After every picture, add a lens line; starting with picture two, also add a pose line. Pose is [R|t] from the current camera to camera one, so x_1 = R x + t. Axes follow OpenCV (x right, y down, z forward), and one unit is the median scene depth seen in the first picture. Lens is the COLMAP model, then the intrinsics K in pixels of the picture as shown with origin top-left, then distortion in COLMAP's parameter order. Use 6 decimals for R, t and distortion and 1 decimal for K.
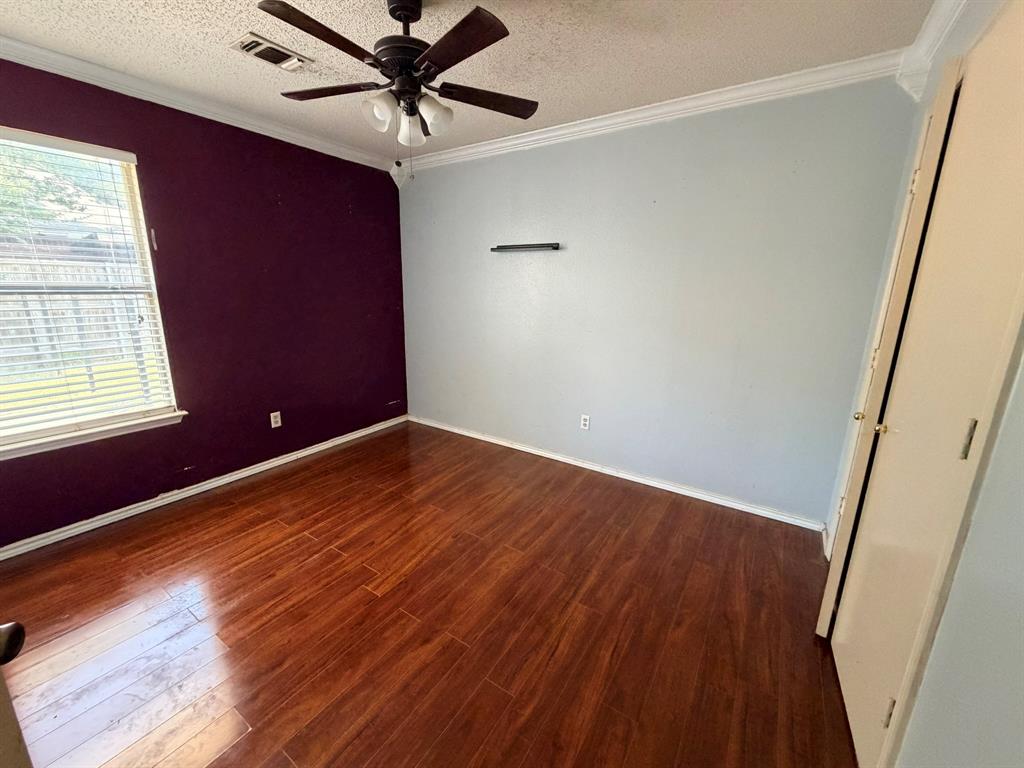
lens RADIAL K [[409.7, 0, 510.2], [0, 409.7, 382.8], [0, 0, 1]] dist [0.001020, 0.000419]
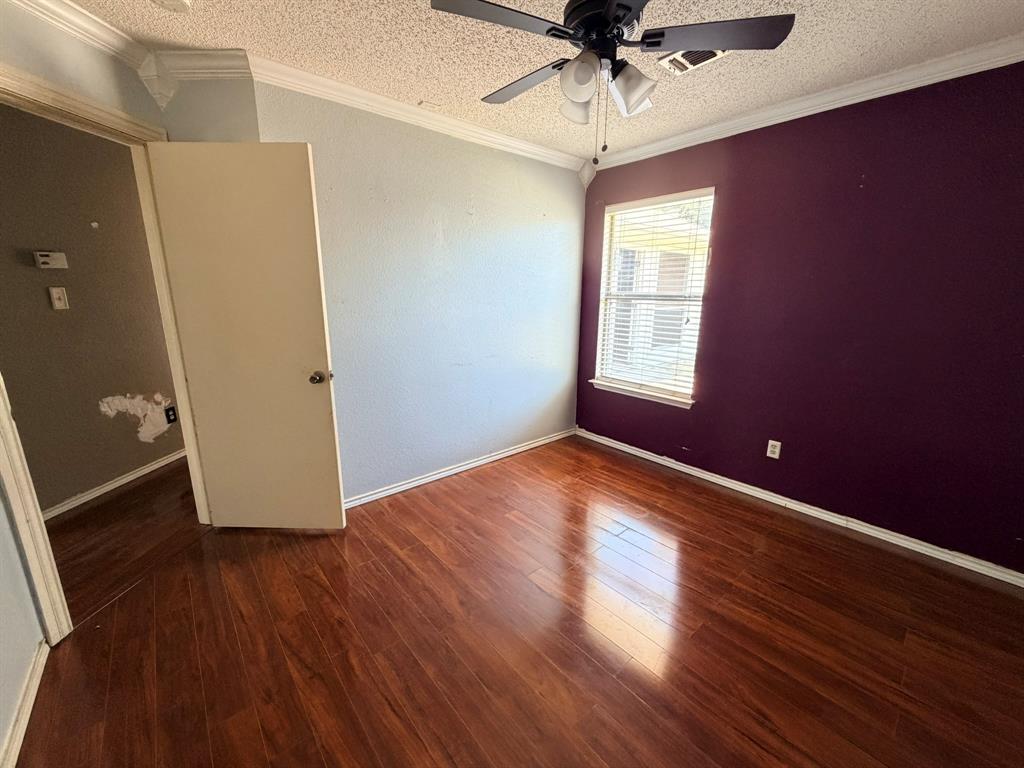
lens RADIAL K [[409.7, 0, 510.2], [0, 409.7, 382.8], [0, 0, 1]] dist [0.001020, 0.000419]
pose [[-0.271988, 0.196633, -0.941997, 0.441803], [-0.232880, 0.936354, 0.262696, -0.167266], [0.933697, 0.290822, -0.208885, 0.743598]]
